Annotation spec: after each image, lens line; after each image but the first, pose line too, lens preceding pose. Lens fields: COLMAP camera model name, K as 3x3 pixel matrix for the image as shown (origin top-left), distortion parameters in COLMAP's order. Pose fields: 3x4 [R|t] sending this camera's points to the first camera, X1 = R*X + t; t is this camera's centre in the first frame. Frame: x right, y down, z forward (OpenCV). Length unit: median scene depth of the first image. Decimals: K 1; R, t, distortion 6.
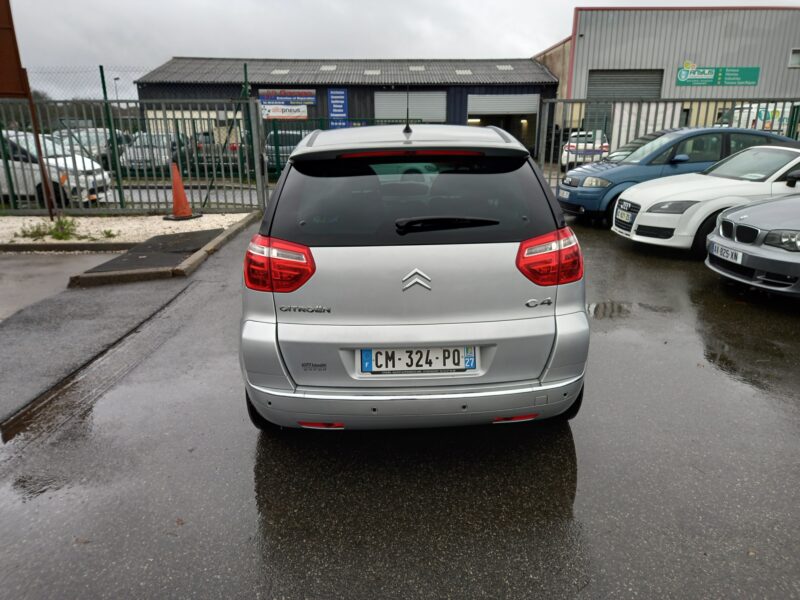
lens RADIAL K [[573.9, 0, 404.5], [0, 573.9, 299.4], [0, 0, 1]] dist [0.077074, -0.068168]
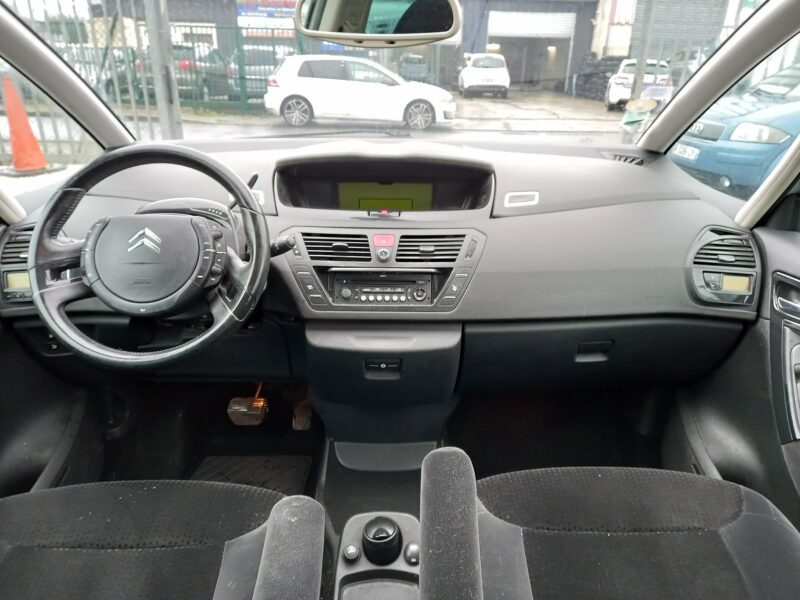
lens RADIAL K [[612.9, 0, 410.0], [0, 612.9, 299.7], [0, 0, 1]] dist [0.042323, -0.001582]
pose [[0.999606, 0.025895, 0.010839, -0.001207], [-0.026744, 0.995816, 0.087380, -0.022582], [-0.008531, -0.087635, 0.996116, 0.102653]]
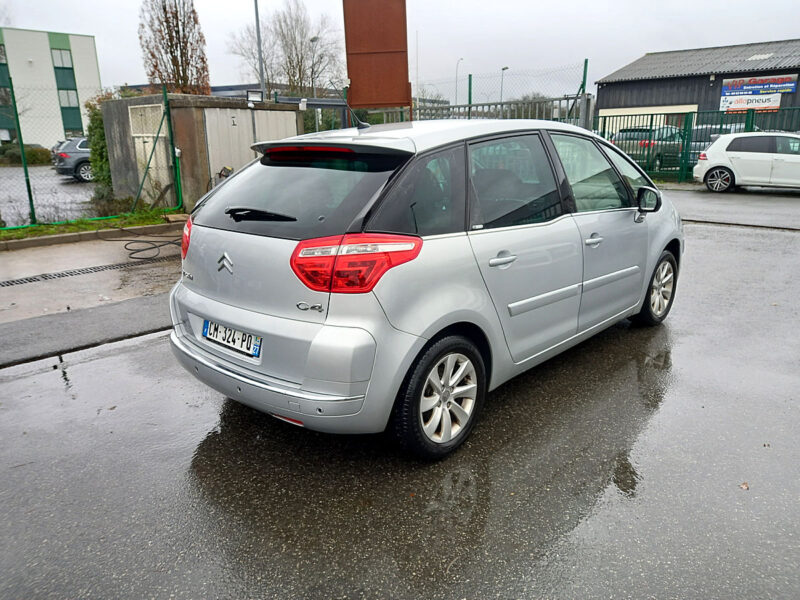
lens RADIAL K [[573.9, 0, 404.5], [0, 573.9, 299.4], [0, 0, 1]] dist [0.077074, -0.068168]
pose [[0.723248, 0.181373, -0.666345, 0.066628], [-0.178911, 0.981163, 0.072874, -0.007019], [0.667010, 0.066510, 0.742074, 0.027125]]
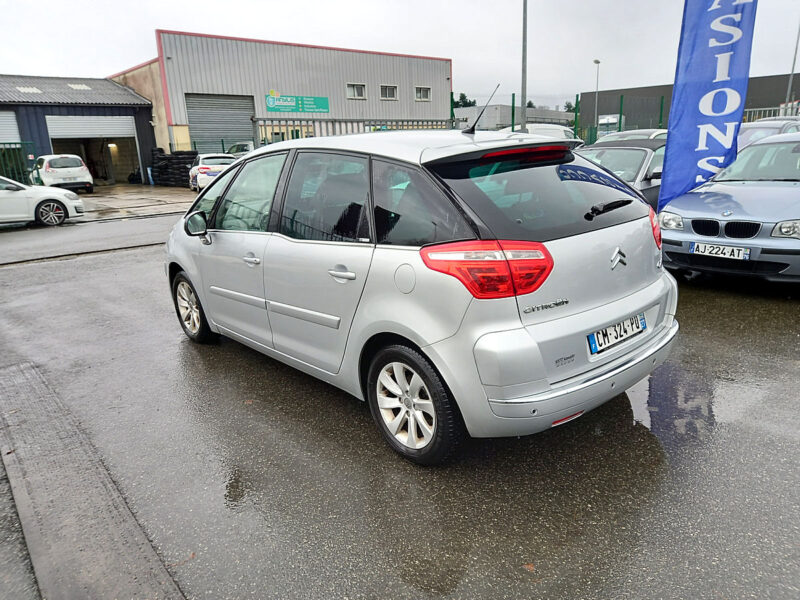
lens RADIAL K [[573.9, 0, 404.5], [0, 573.9, 299.4], [0, 0, 1]] dist [0.077074, -0.068168]
pose [[0.770894, -0.189130, 0.608237, -0.064561], [0.212664, 0.976530, 0.034115, -0.005341], [-0.600414, 0.103051, 0.793022, 0.024507]]
